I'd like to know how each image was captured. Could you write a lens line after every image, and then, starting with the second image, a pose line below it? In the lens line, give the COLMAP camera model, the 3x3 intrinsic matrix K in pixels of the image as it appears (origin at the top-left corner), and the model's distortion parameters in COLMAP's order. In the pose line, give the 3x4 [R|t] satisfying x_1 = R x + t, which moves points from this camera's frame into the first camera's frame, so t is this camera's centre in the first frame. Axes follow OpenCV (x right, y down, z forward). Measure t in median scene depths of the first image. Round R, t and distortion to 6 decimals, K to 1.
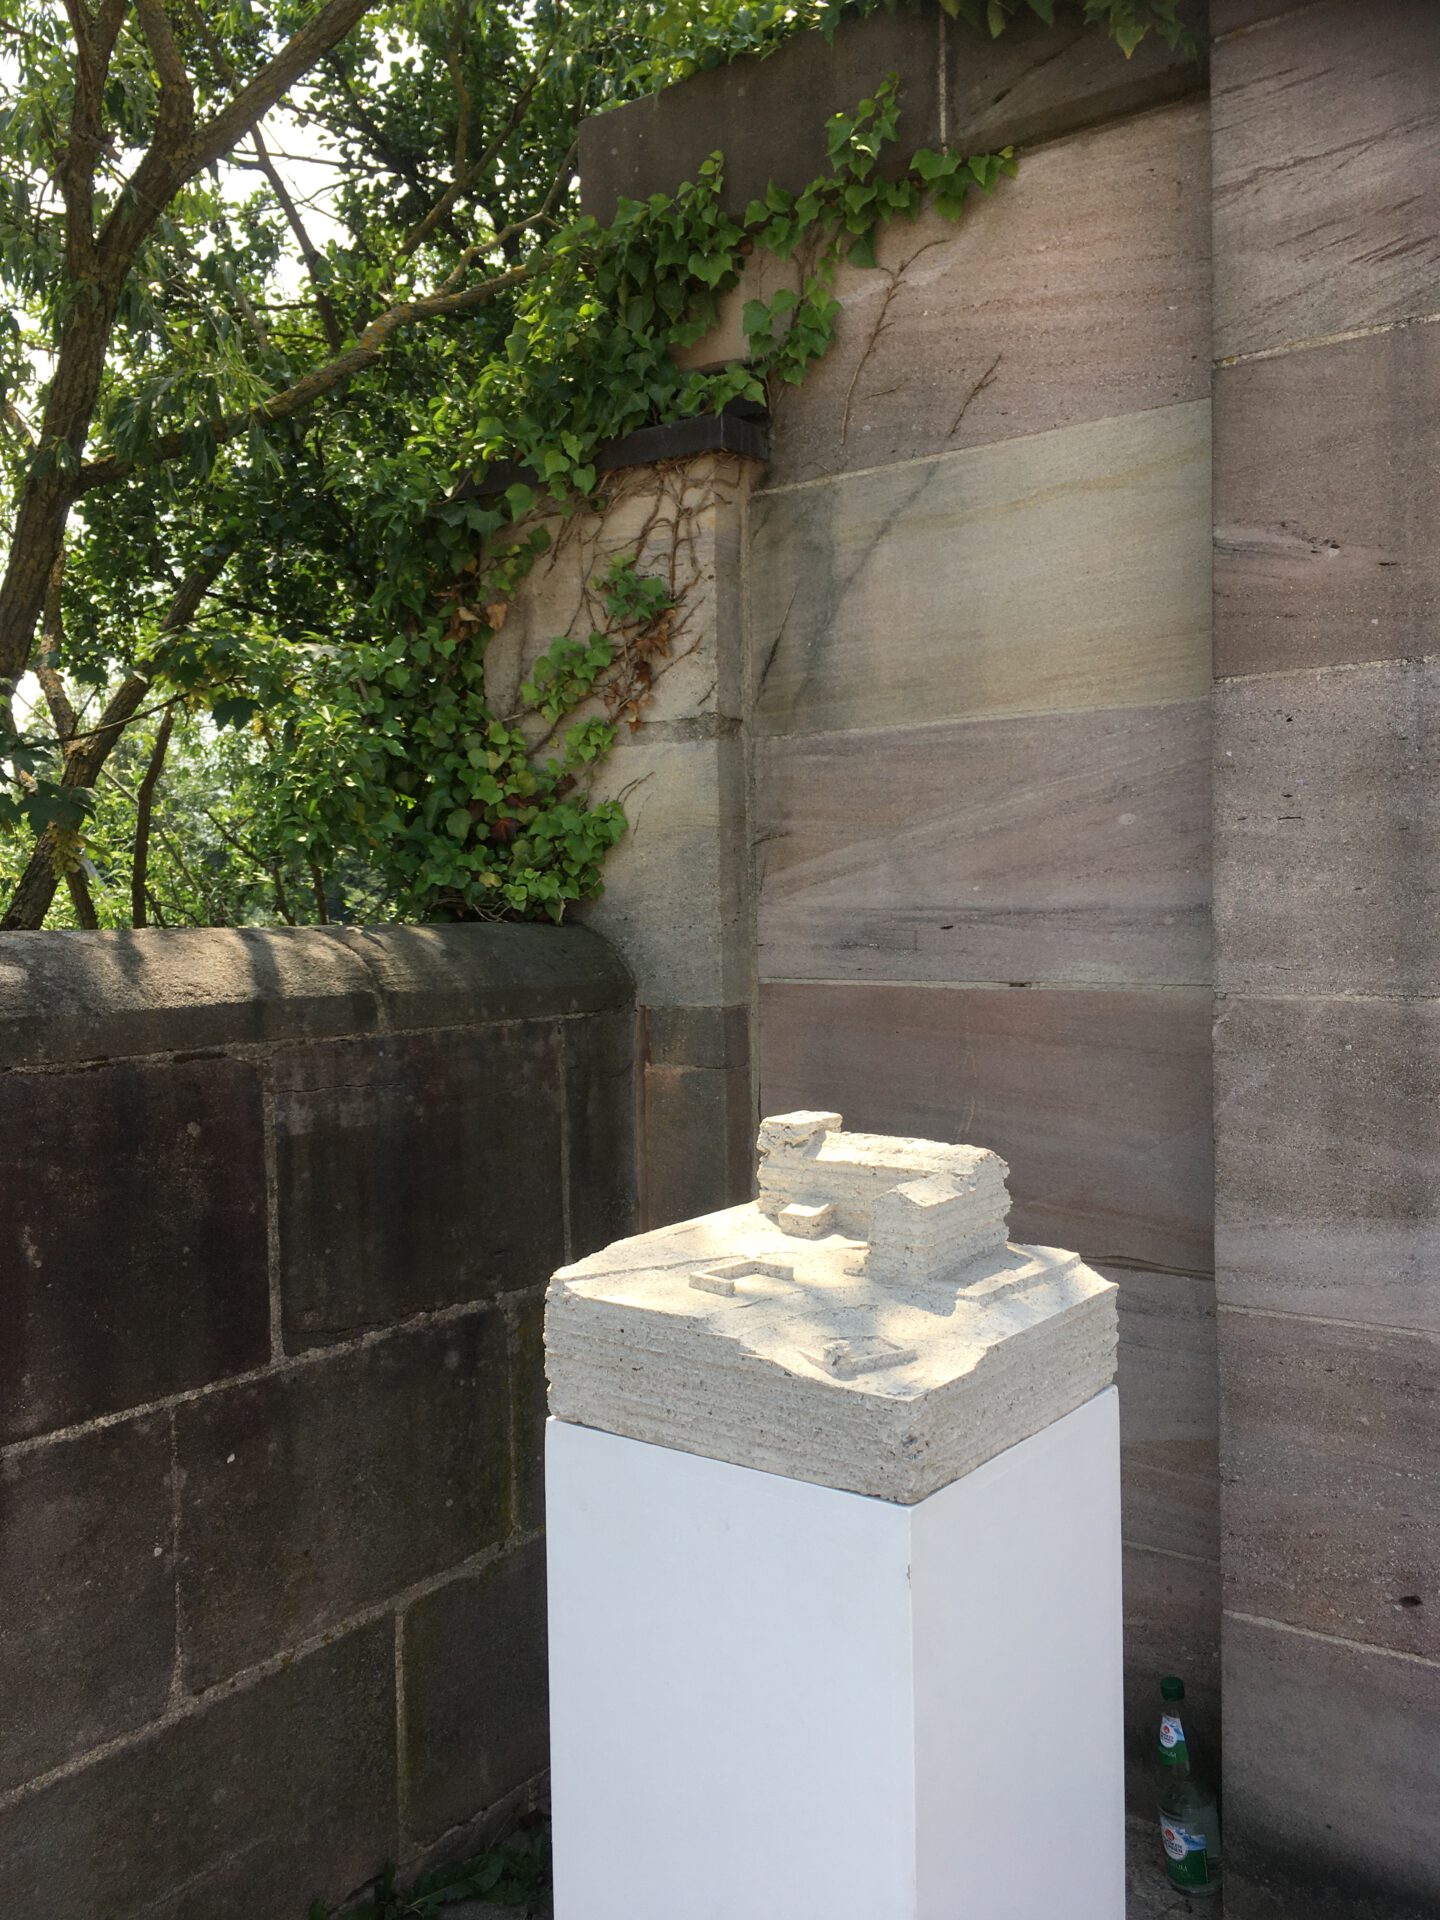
lens RADIAL K [[1606.6, 0, 720.0], [0, 1606.6, 960.0], [0, 0, 1]] dist [0.070153, -0.096422]
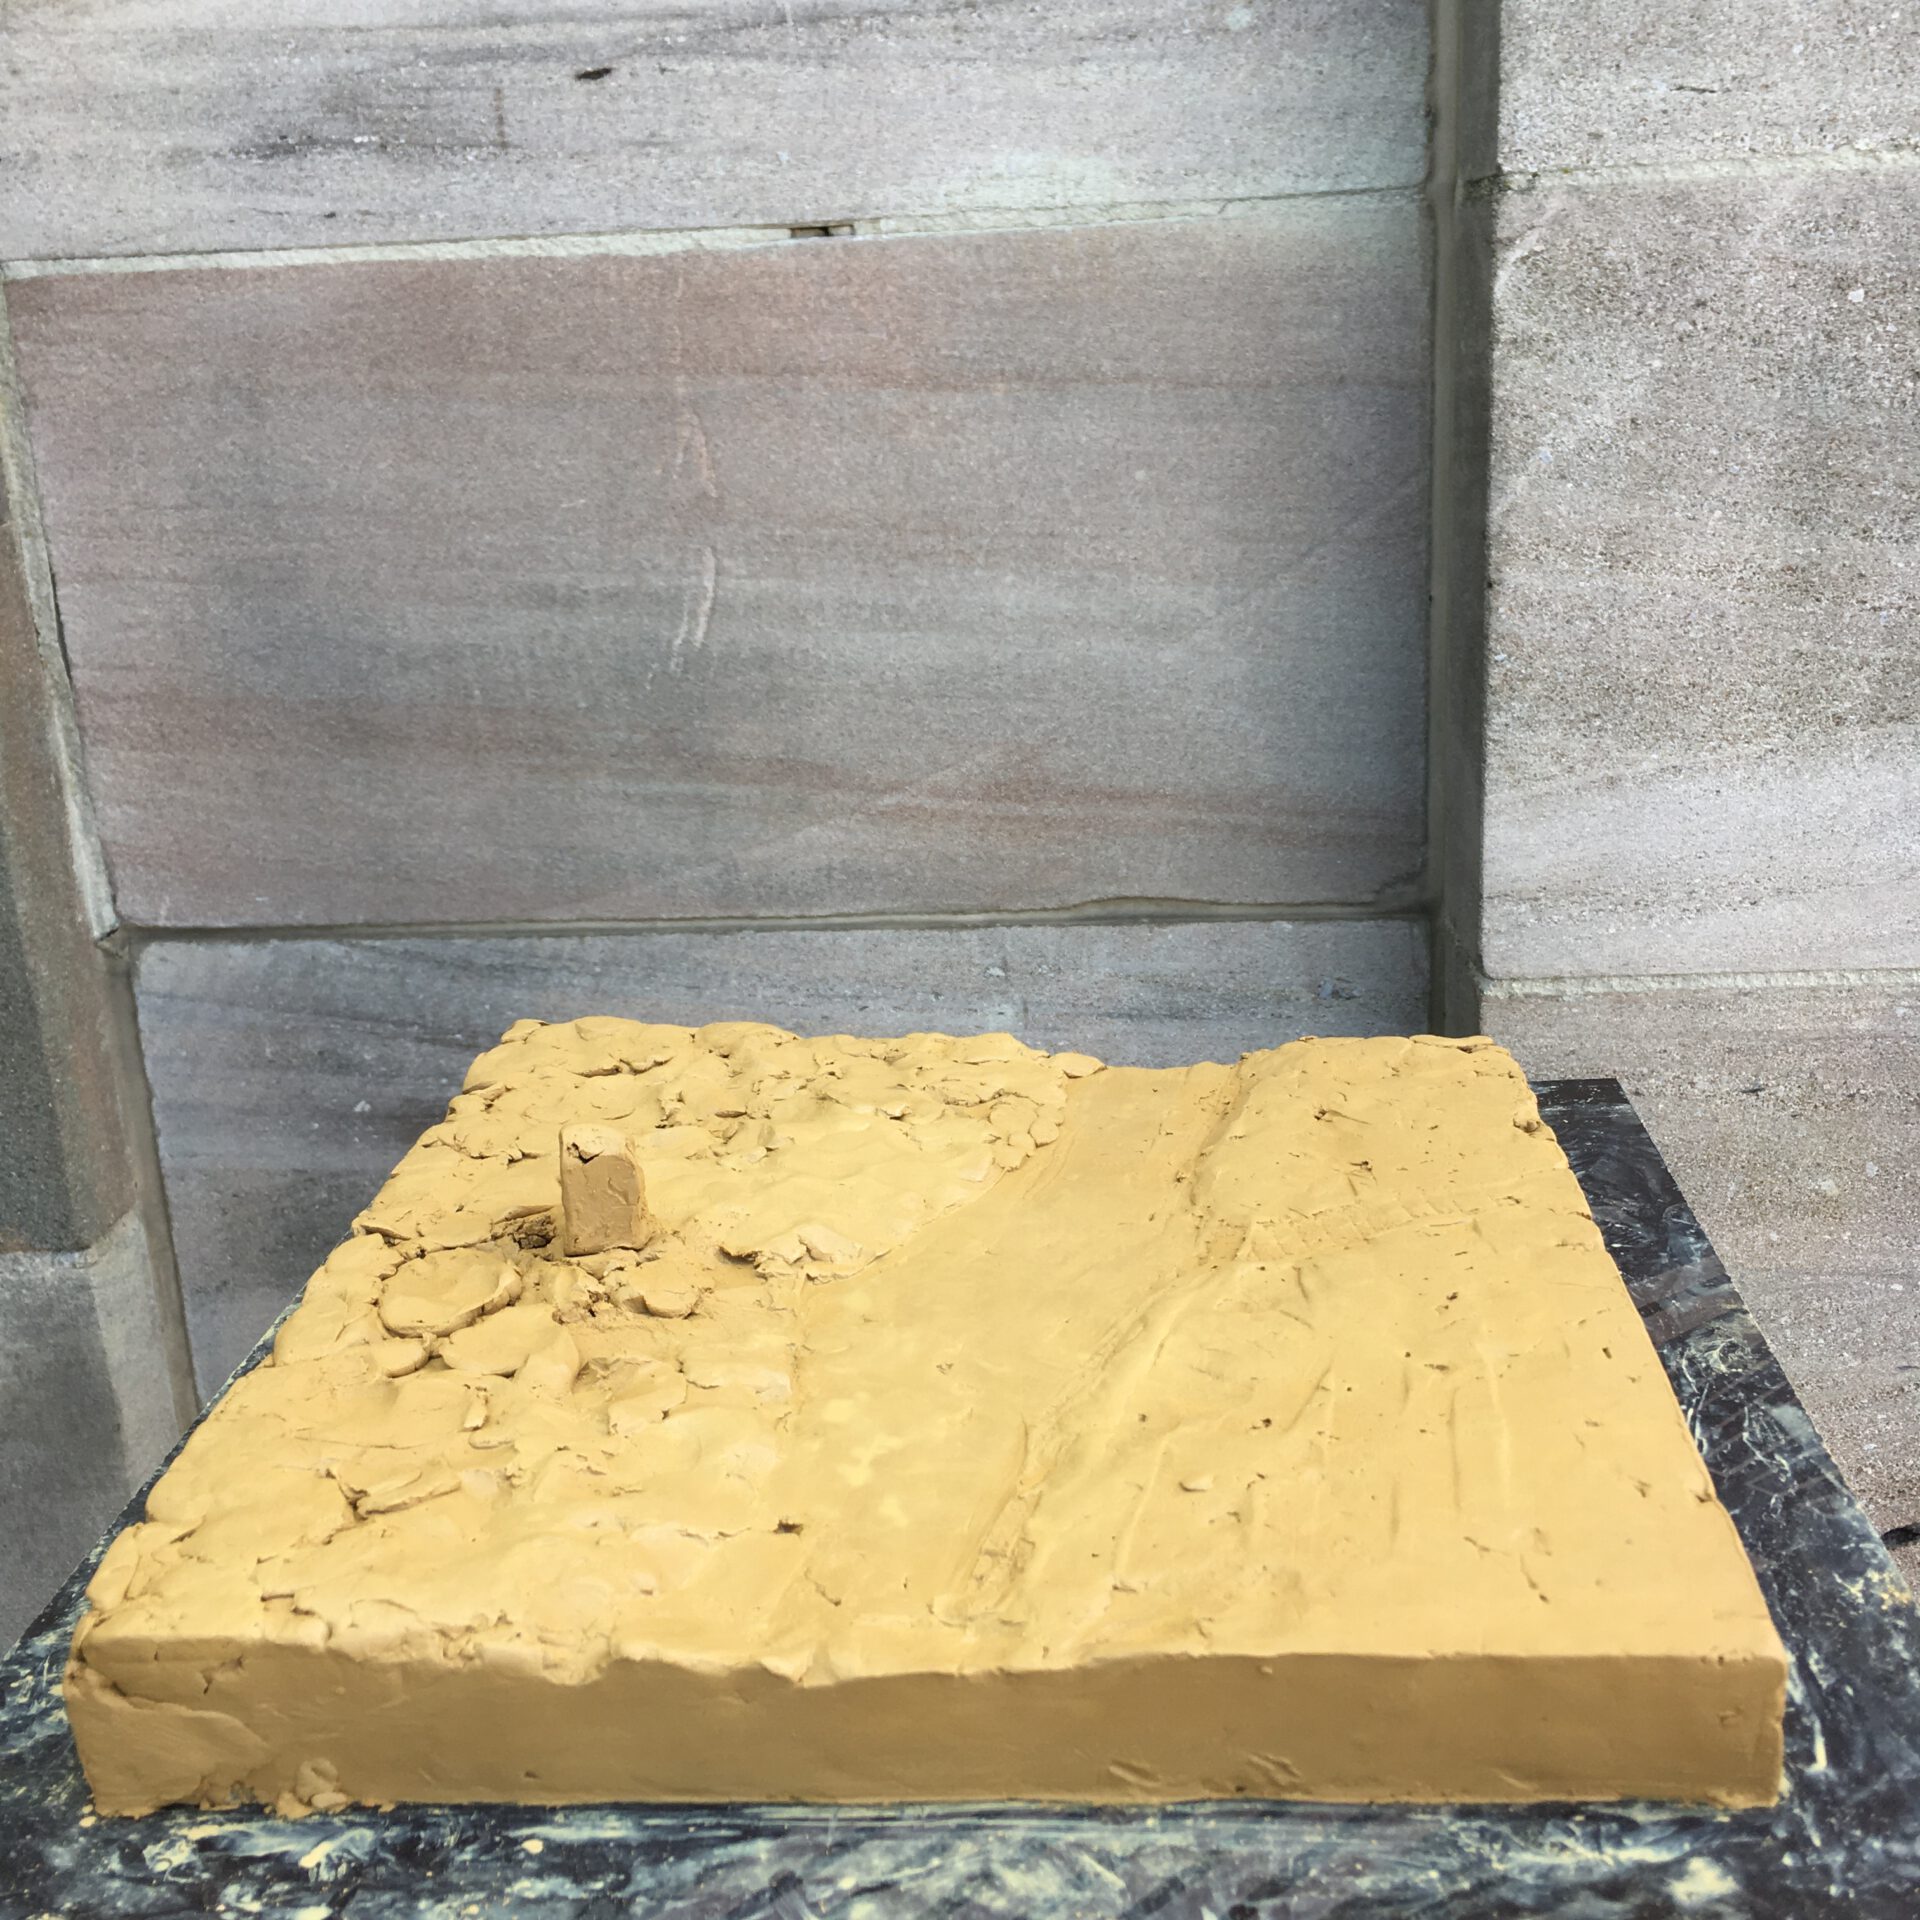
lens RADIAL K [[2182.8, 0, 960.0], [0, 2182.8, 960.0], [0, 0, 1]] dist [0.055412, -0.067231]
pose [[0.848755, -0.176268, 0.498542, -0.073123], [0.051385, 0.965837, 0.254007, 0.053338], [-0.526284, -0.189972, 0.828816, 0.550664]]
